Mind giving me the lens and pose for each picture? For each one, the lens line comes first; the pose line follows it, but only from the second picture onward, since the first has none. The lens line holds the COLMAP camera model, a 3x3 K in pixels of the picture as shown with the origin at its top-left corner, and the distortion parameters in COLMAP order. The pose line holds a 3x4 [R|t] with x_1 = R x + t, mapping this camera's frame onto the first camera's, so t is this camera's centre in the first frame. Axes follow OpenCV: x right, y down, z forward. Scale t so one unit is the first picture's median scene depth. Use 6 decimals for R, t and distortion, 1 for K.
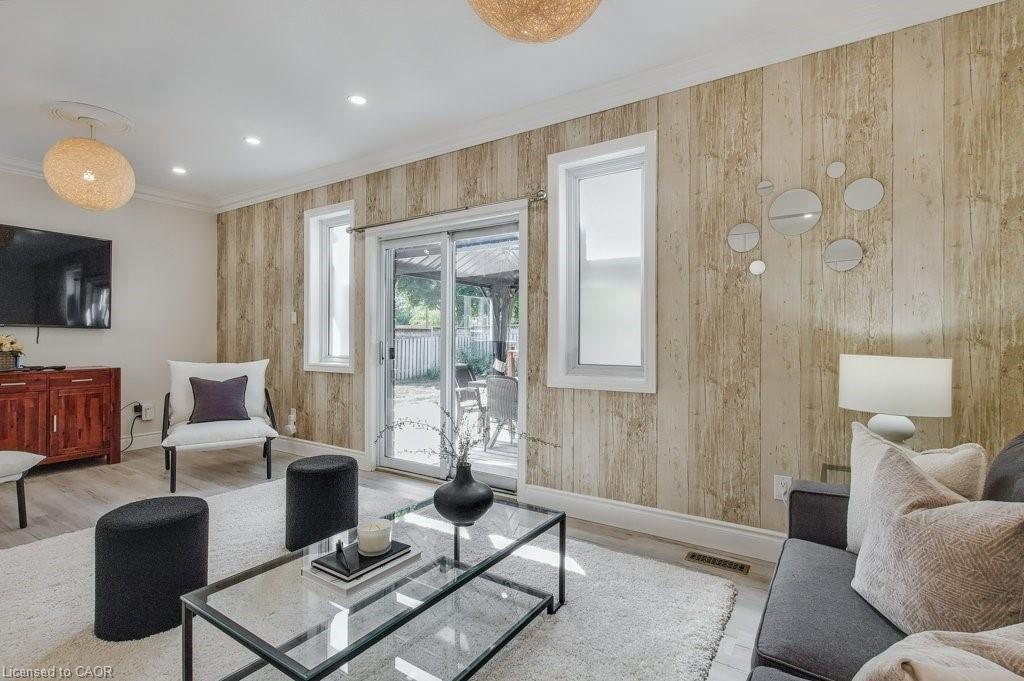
lens RADIAL K [[486.8, 0, 512.0], [0, 486.8, 340.5], [0, 0, 1]] dist [-0.009790, -0.000048]
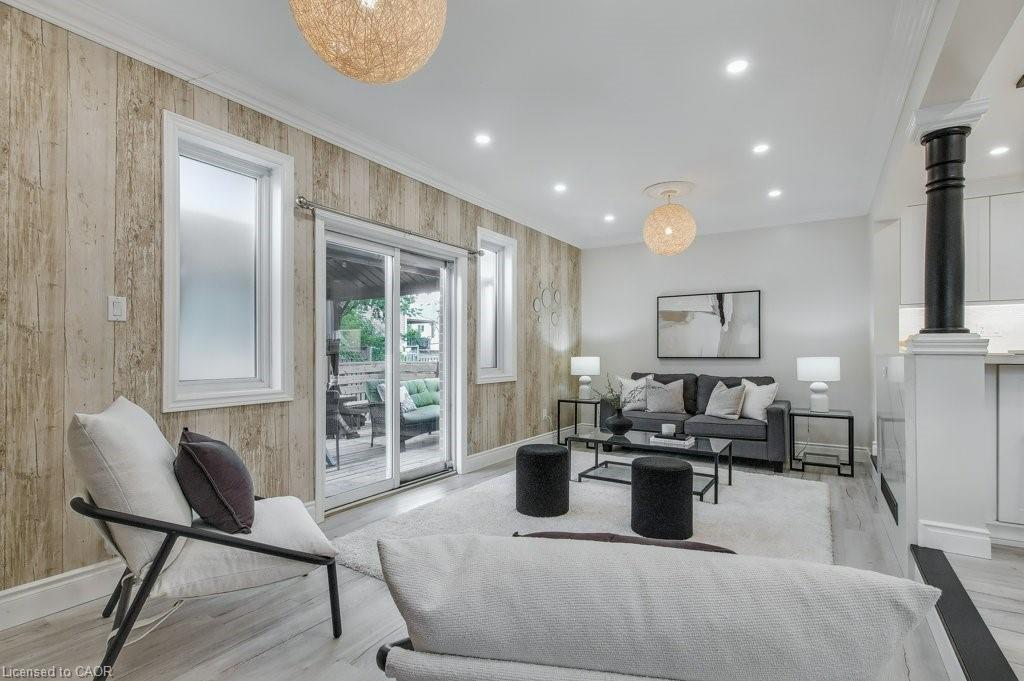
lens RADIAL K [[487.0, 0, 511.2], [0, 487.0, 353.9], [0, 0, 1]] dist [0.000096, 0.000015]
pose [[-0.007997, -0.007503, 0.999940, -1.361532], [0.002539, 0.999968, 0.007524, -0.006851], [-0.999965, 0.002599, -0.007978, 0.891307]]
